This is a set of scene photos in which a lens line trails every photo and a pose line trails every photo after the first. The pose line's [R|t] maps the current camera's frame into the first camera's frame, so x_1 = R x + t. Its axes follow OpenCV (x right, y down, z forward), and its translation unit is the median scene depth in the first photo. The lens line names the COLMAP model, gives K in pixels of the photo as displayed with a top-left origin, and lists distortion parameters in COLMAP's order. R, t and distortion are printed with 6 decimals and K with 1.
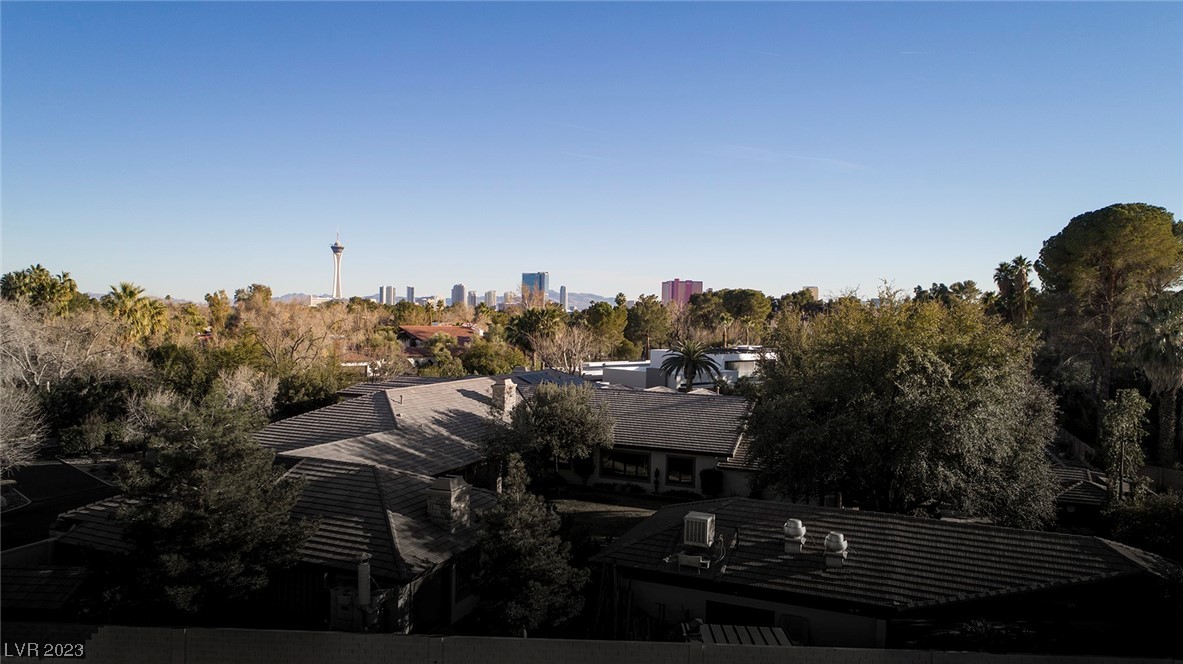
lens RADIAL K [[795.4, 0, 594.5], [0, 795.4, 334.1], [0, 0, 1]] dist [-0.012933, 0.003650]
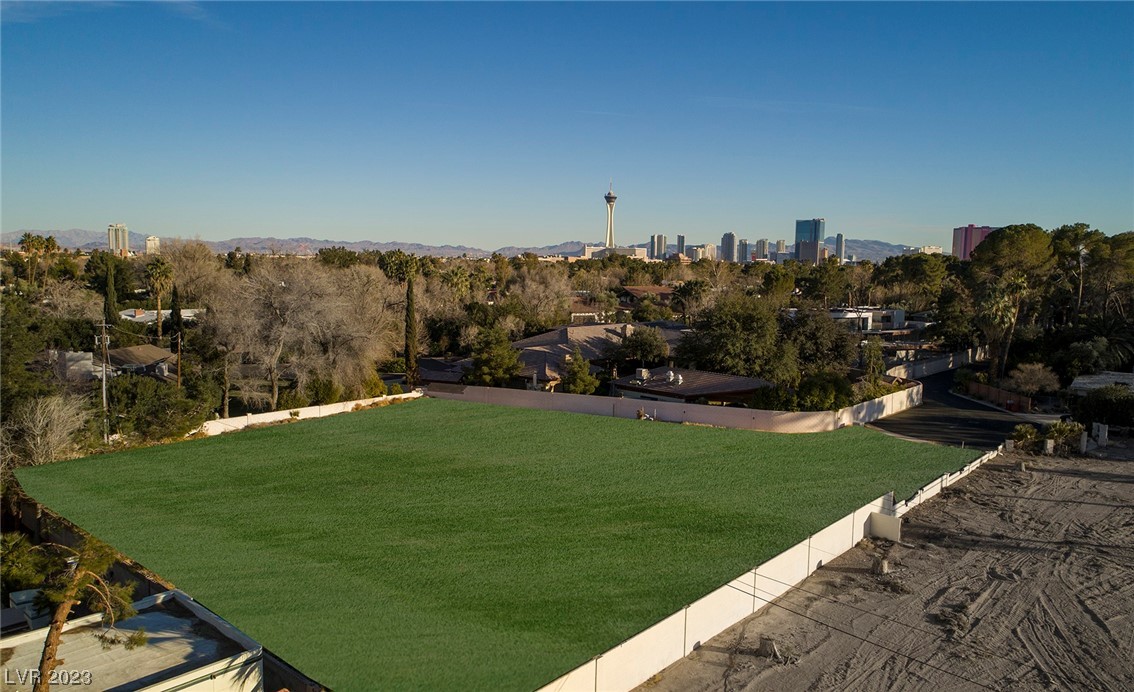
lens RADIAL K [[823.9, 0, 618.2], [0, 823.9, 345.0], [0, 0, 1]] dist [-0.007027, -0.003050]
pose [[0.953881, 0.033499, -0.298310, 0.250295], [-0.011148, 0.997021, 0.076315, -0.026065], [0.299978, -0.069470, 0.951413, -0.512422]]
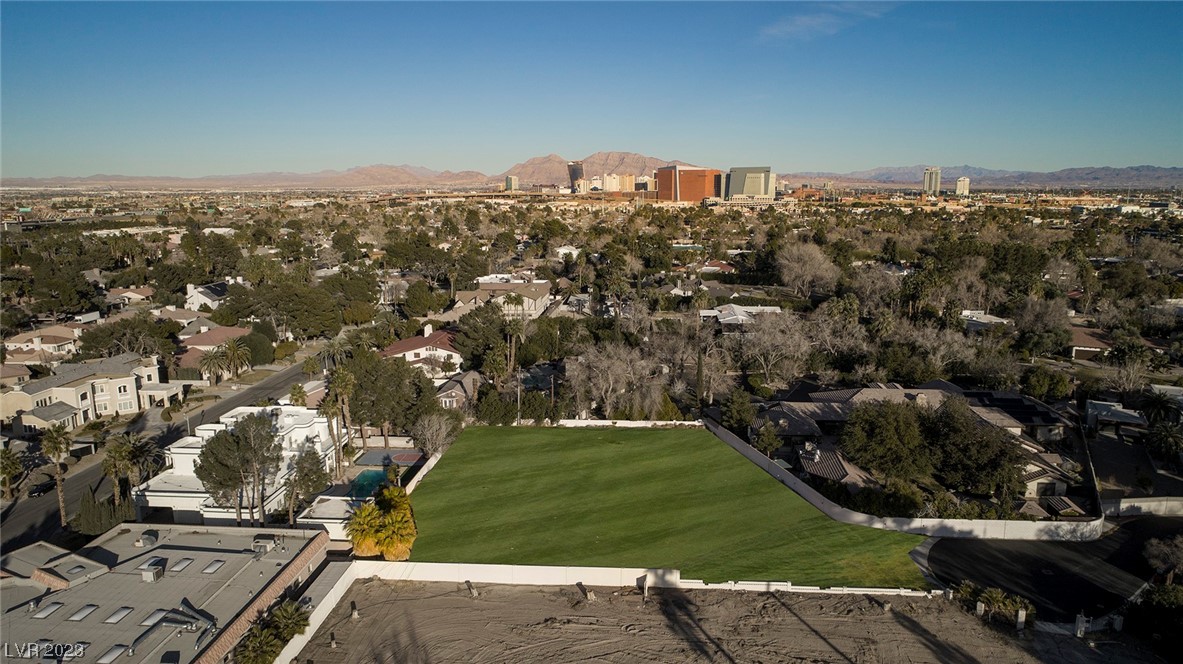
lens RADIAL K [[795.4, 0, 594.5], [0, 795.4, 334.1], [0, 0, 1]] dist [-0.012933, 0.003650]
pose [[0.297216, 0.160688, -0.941192, 0.903389], [-0.013662, 0.986352, 0.164083, -0.247434], [0.954713, -0.035910, 0.295355, -0.311269]]
